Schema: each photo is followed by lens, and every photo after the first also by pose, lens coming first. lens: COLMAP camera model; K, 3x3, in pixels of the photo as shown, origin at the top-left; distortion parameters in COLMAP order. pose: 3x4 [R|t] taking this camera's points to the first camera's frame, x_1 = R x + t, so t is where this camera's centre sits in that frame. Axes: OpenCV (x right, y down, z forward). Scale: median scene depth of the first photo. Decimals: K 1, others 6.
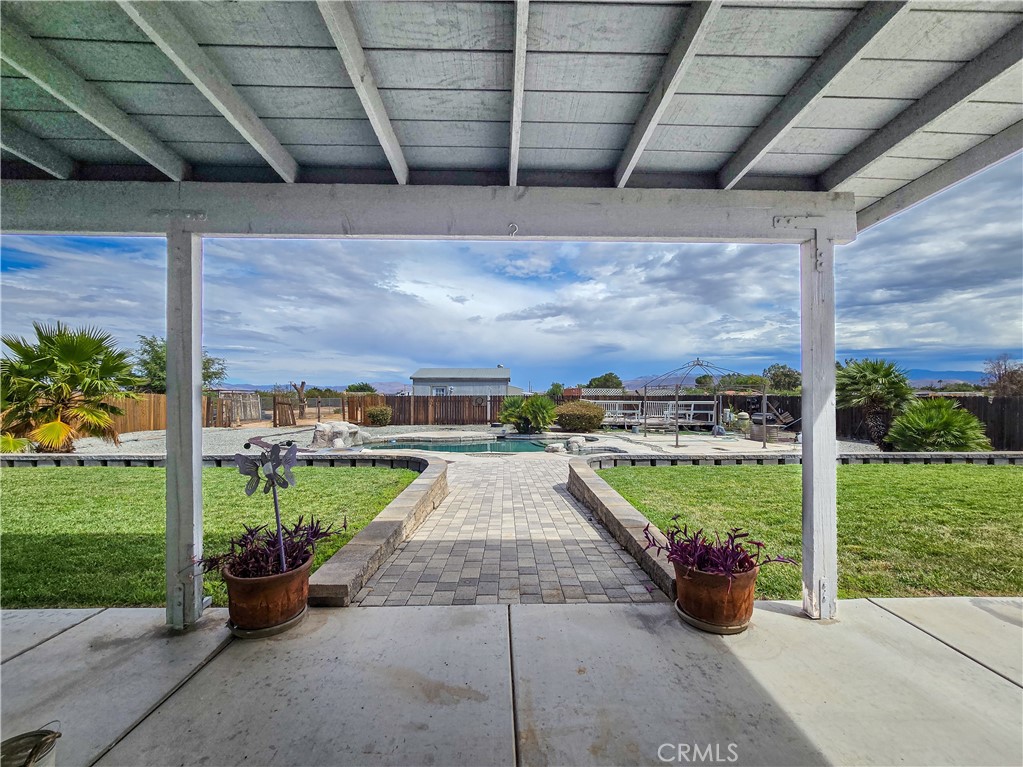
lens RADIAL K [[440.4, 0, 513.9], [0, 440.4, 388.6], [0, 0, 1]] dist [0.001339, -0.000792]
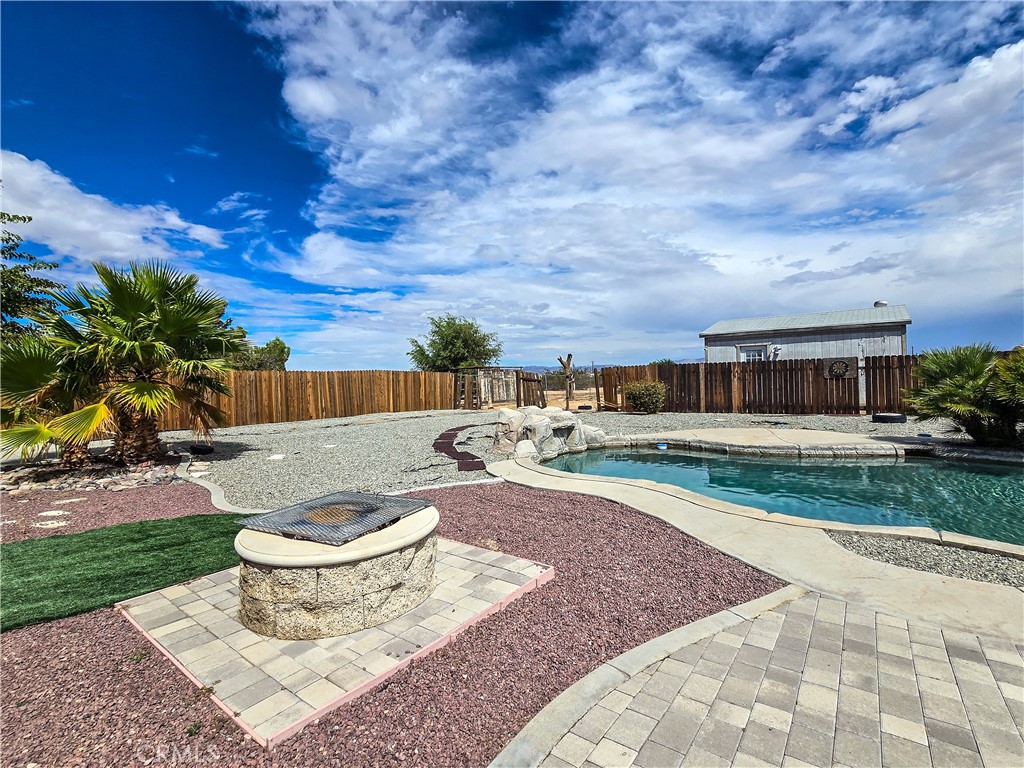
lens RADIAL K [[467.6, 0, 510.9], [0, 467.6, 382.9], [0, 0, 1]] dist [-0.010390, -0.000406]
pose [[0.787576, -0.014204, -0.616054, -0.046824], [0.033768, 0.999227, 0.020131, 0.021613], [0.615292, -0.036657, 0.787446, 0.349702]]
